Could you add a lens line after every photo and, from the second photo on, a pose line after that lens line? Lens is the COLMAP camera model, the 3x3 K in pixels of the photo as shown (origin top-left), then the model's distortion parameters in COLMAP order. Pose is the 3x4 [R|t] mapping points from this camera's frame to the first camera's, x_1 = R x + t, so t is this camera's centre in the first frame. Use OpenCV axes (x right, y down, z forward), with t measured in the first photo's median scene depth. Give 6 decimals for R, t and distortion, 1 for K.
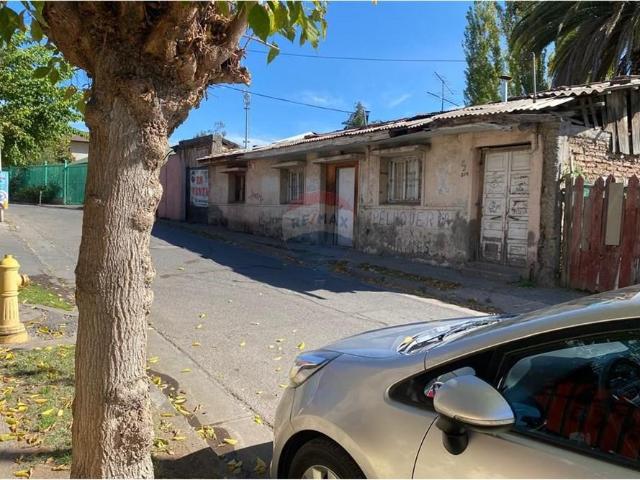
lens RADIAL K [[470.6, 0, 320.2], [0, 470.6, 240.4], [0, 0, 1]] dist [0.002713, 0.000912]
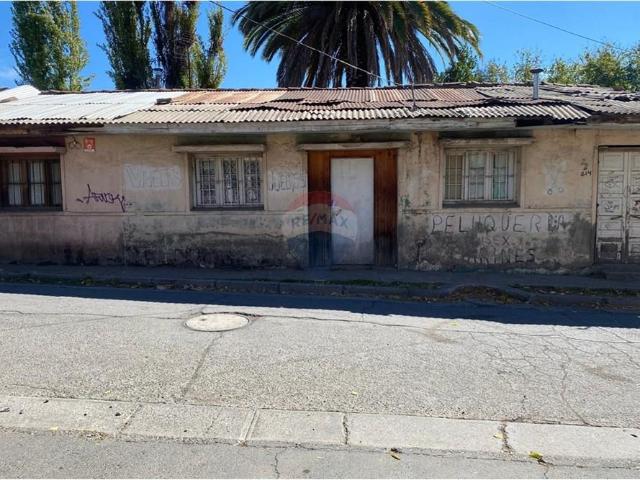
lens RADIAL K [[512.4, 0, 320.2], [0, 512.4, 239.3], [0, 0, 1]] dist [-0.013721, -0.003921]
pose [[0.664171, -0.108277, 0.739698, -0.736253], [0.081693, 0.994042, 0.072156, -0.115059], [-0.743104, 0.012505, 0.669059, 0.650294]]
